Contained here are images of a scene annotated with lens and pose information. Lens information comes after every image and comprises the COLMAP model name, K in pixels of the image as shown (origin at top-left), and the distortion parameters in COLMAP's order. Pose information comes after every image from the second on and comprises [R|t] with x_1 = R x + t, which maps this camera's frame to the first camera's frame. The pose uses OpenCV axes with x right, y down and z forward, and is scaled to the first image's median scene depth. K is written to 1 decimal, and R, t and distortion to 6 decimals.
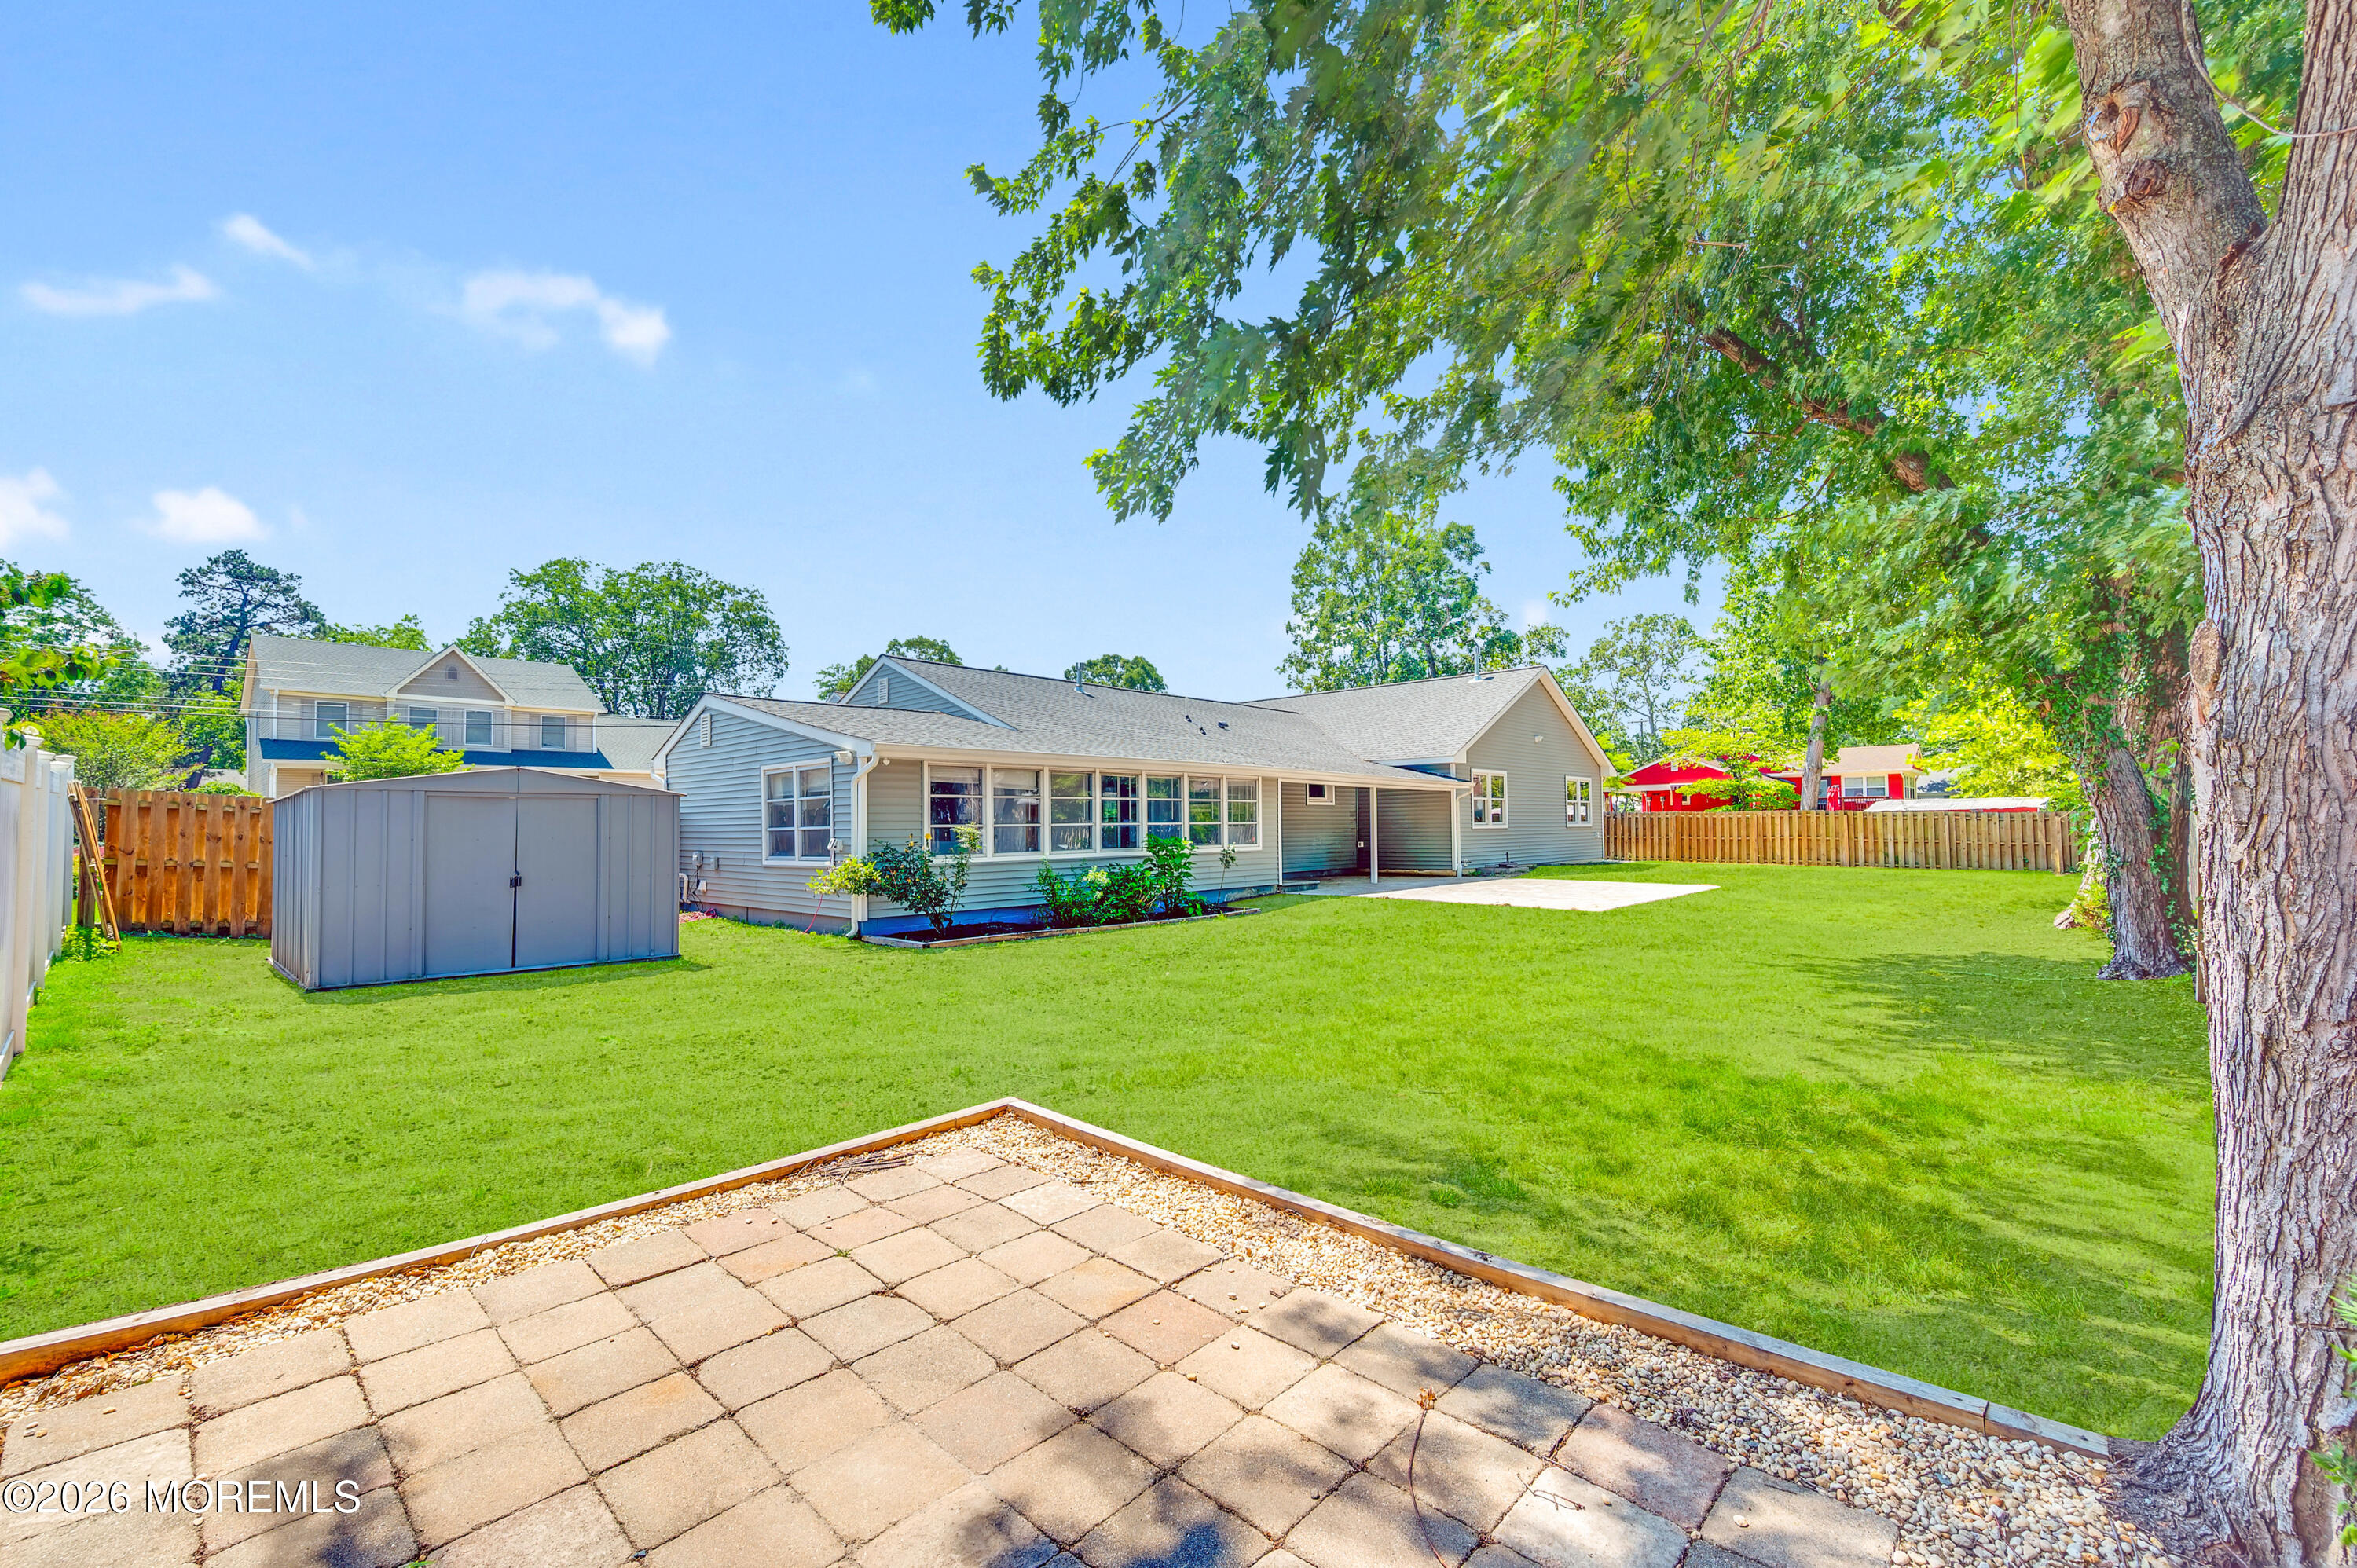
lens RADIAL K [[936.4, 0, 1184.5], [0, 936.4, 789.7], [0, 0, 1]] dist [0.001986, -0.000006]
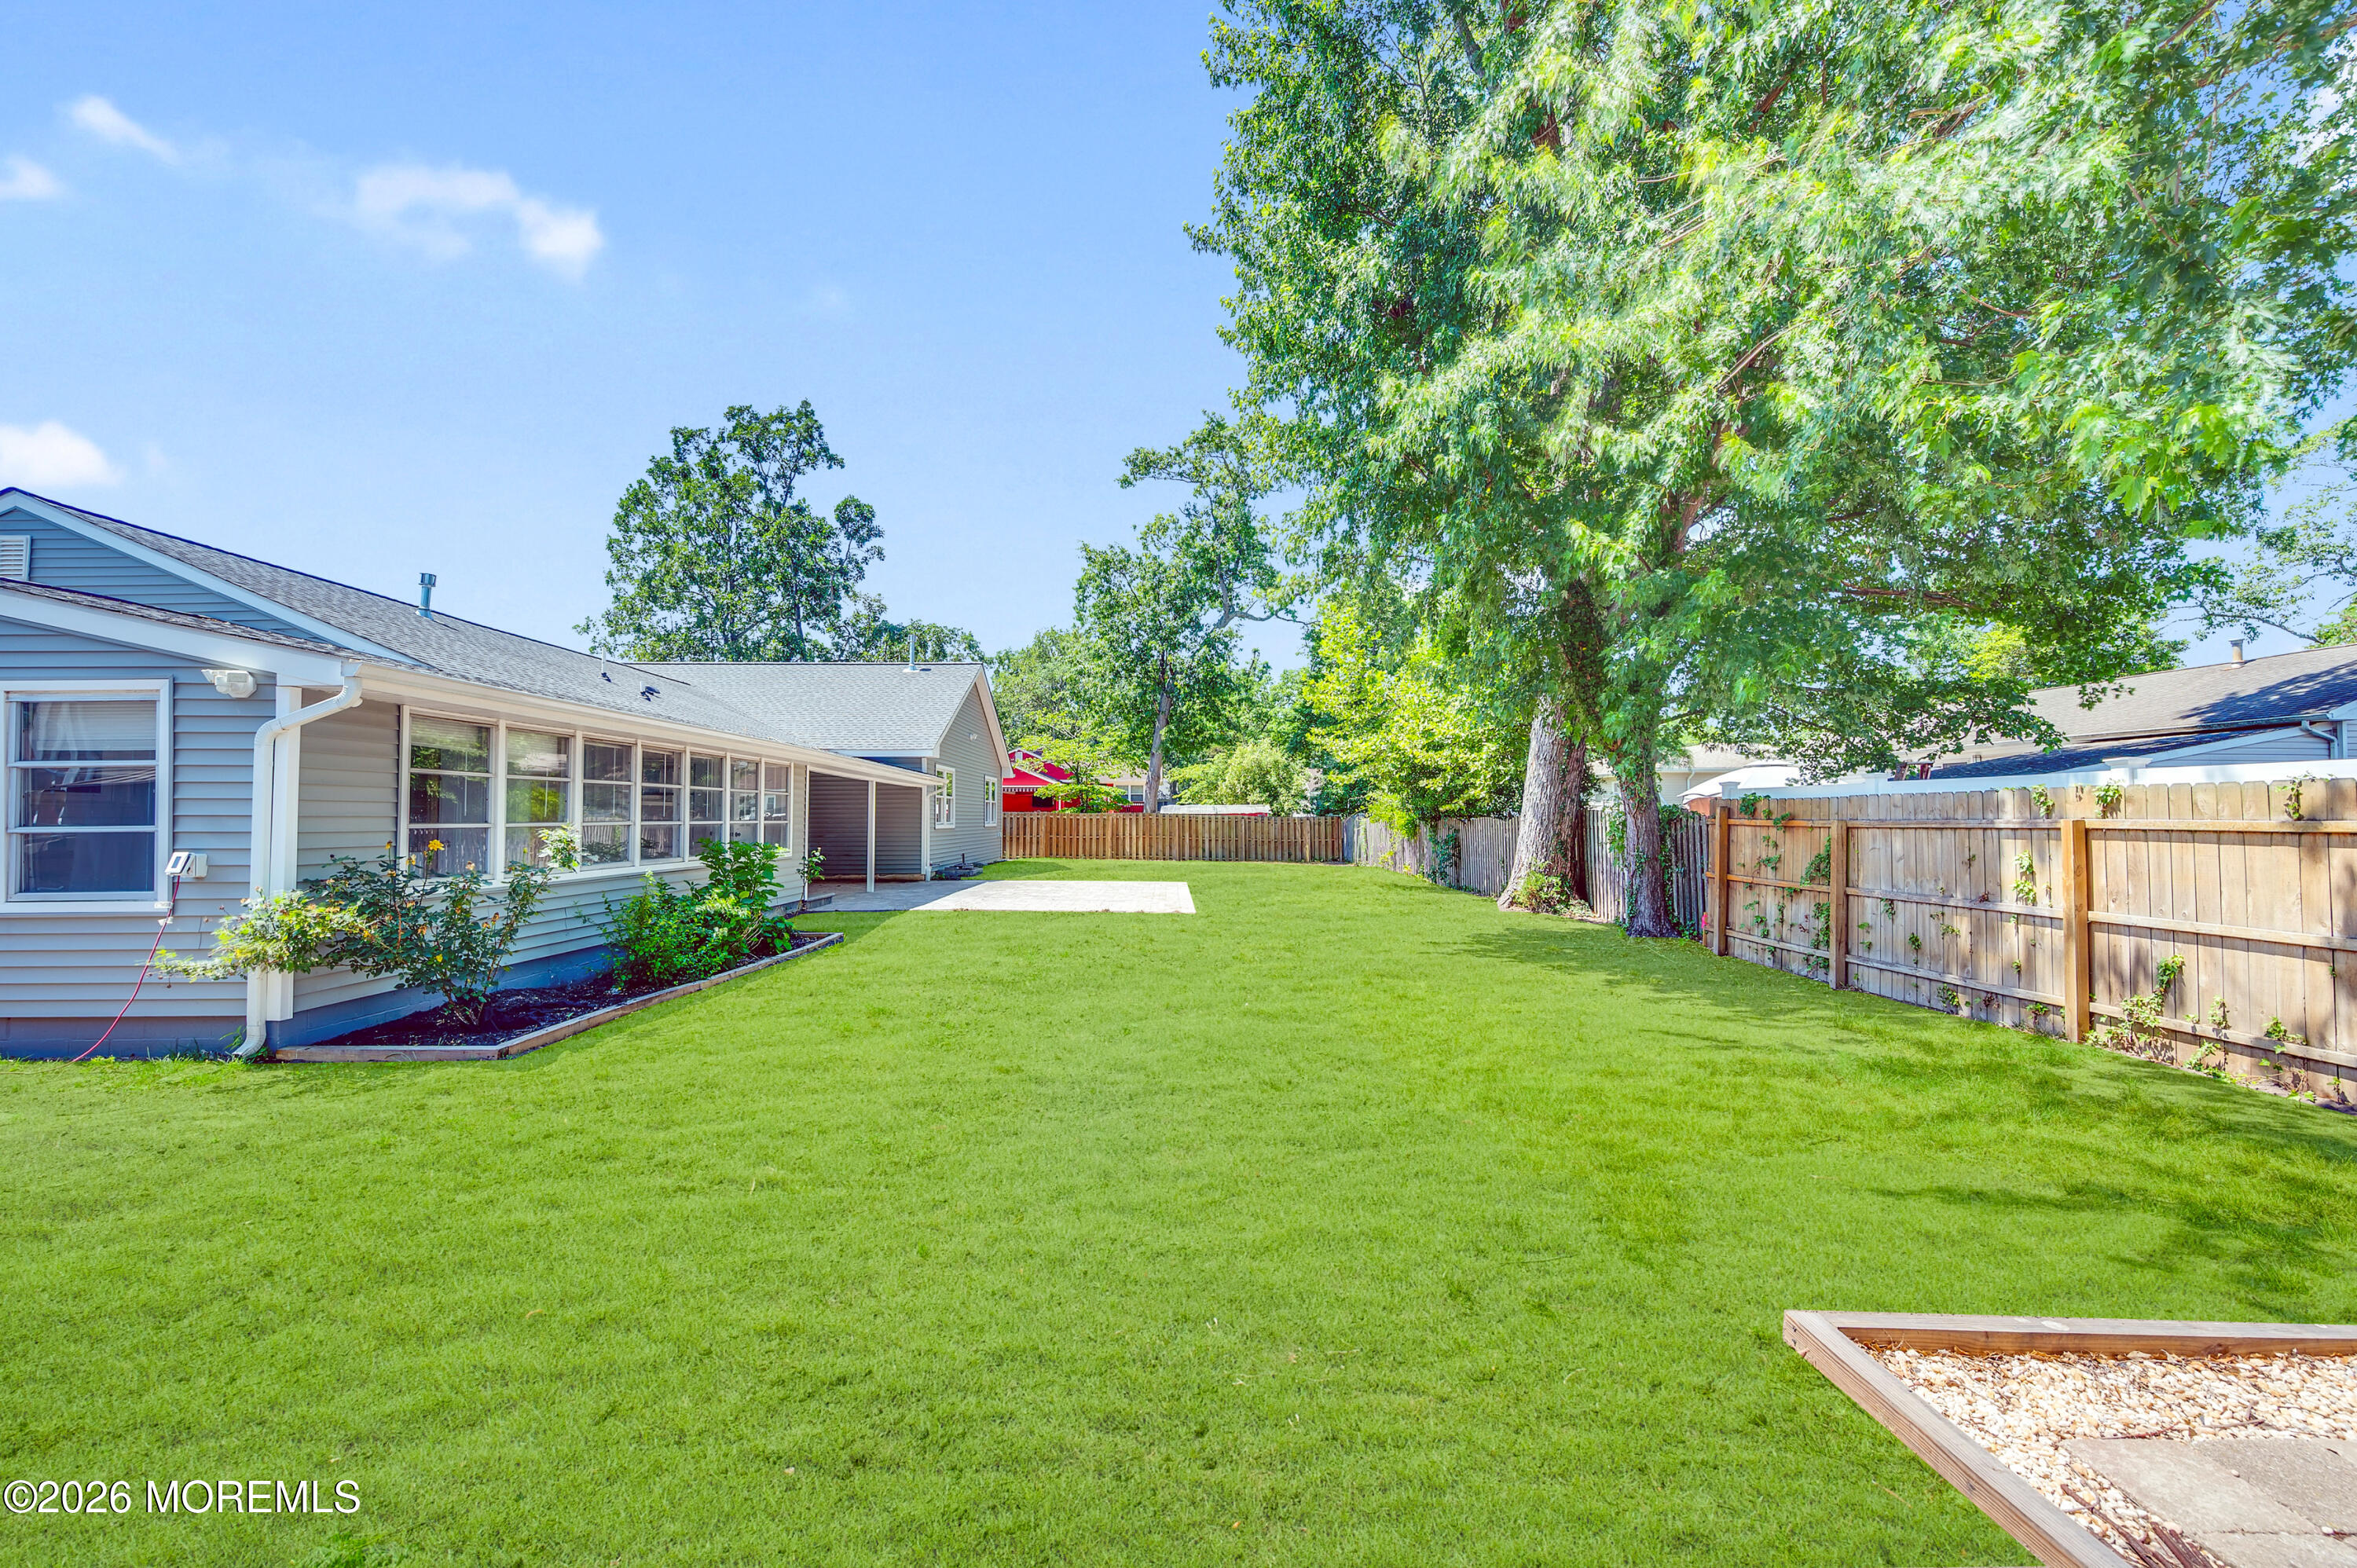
lens RADIAL K [[947.6, 0, 1161.5], [0, 947.6, 787.5], [0, 0, 1]] dist [0.001447, -0.000008]
pose [[0.740565, 0.029911, 0.671319, -0.222863], [-0.029803, 0.999488, -0.011655, 0.006846], [-0.671323, -0.011376, 0.741077, 0.213119]]
